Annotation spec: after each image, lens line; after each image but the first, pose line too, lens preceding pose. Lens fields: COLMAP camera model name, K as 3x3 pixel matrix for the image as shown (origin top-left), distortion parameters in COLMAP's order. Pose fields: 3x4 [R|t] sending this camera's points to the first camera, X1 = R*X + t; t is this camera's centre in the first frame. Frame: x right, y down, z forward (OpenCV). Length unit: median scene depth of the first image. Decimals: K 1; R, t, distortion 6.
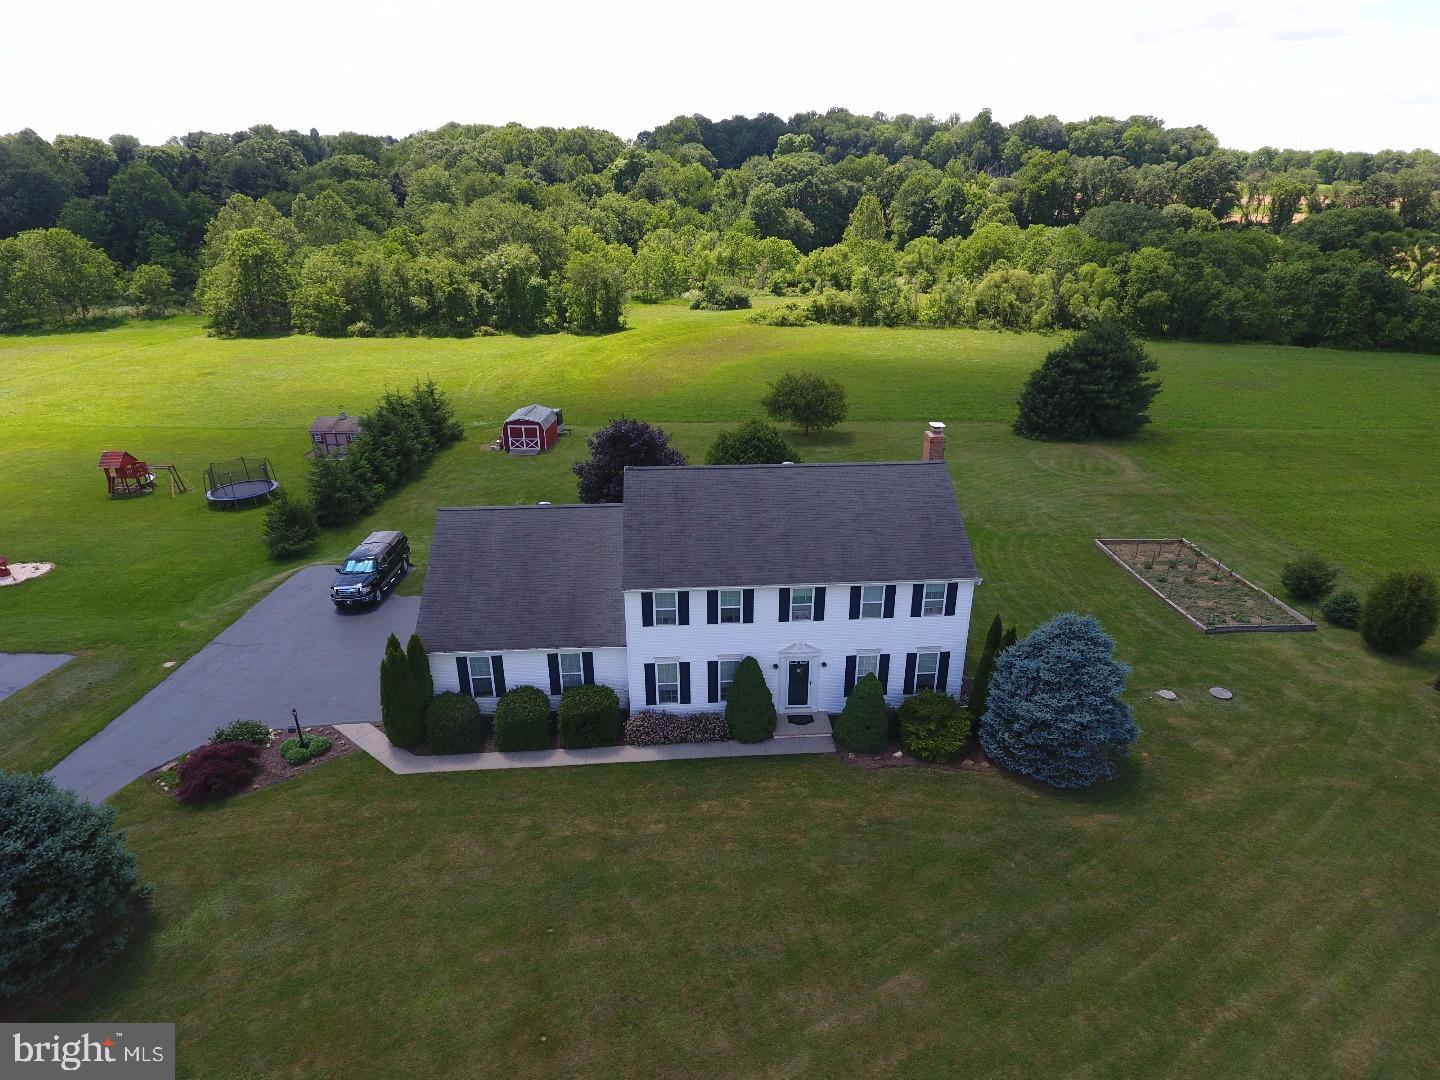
lens RADIAL K [[842.6, 0, 735.8], [0, 842.6, 542.3], [0, 0, 1]] dist [-0.005168, -0.002069]
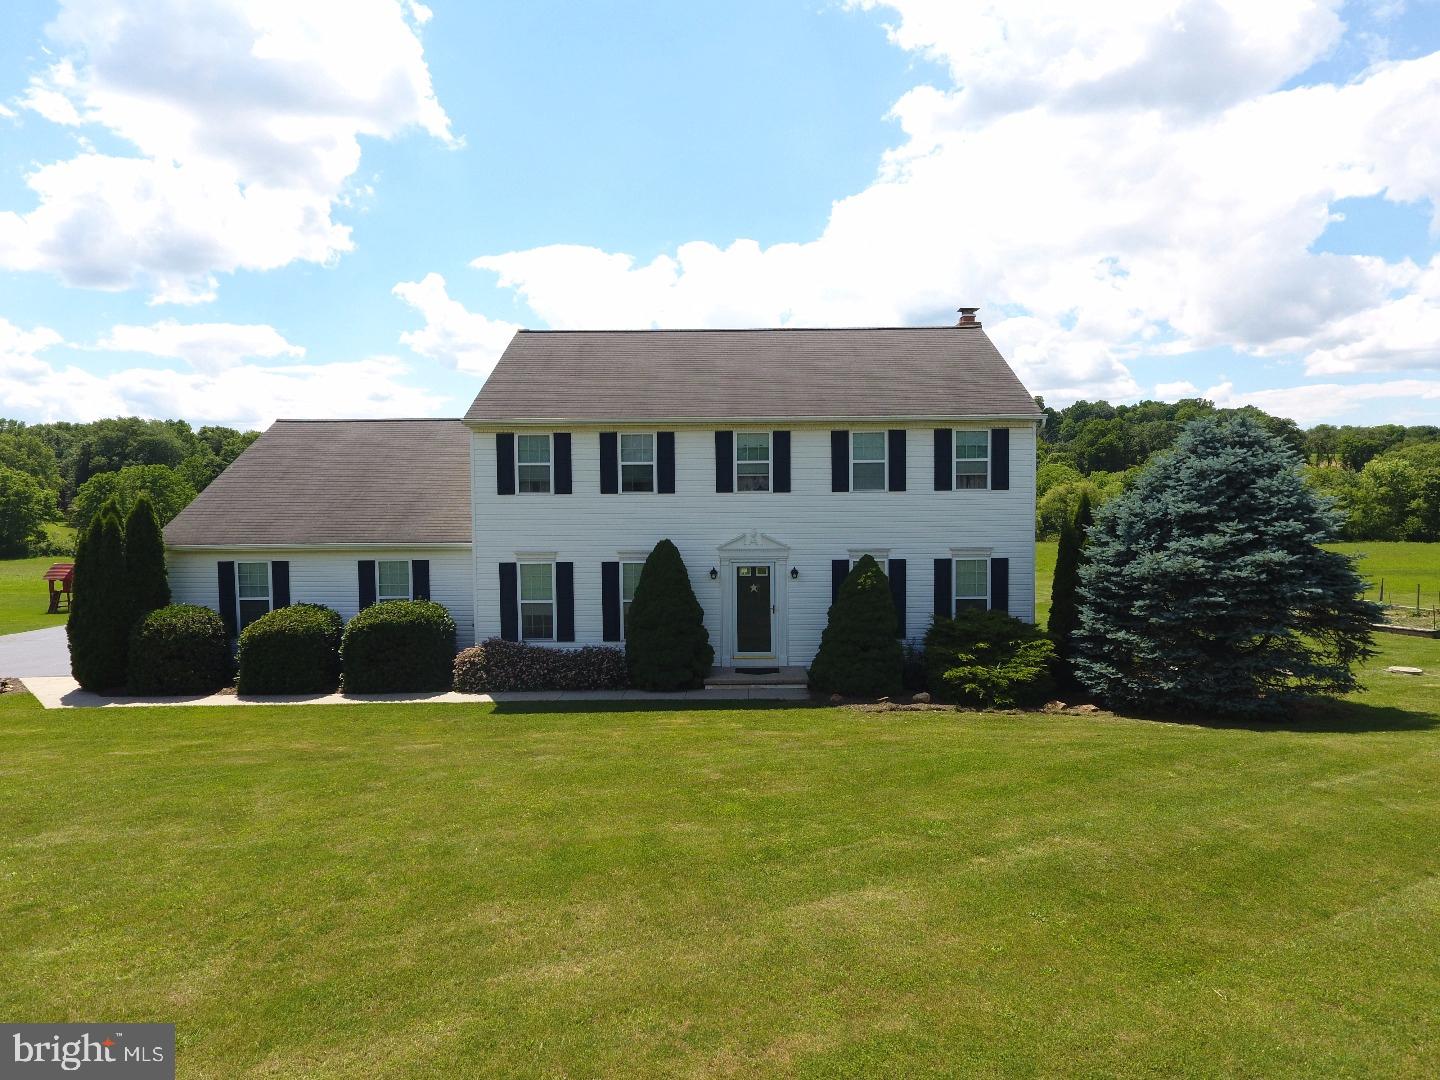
lens RADIAL K [[842.6, 0, 735.8], [0, 842.6, 542.3], [0, 0, 1]] dist [-0.005168, -0.002069]
pose [[0.996146, -0.010751, -0.087044, 0.116948], [-0.019202, 0.941645, -0.336059, 0.331598], [0.085577, 0.336435, 0.937810, 0.429024]]
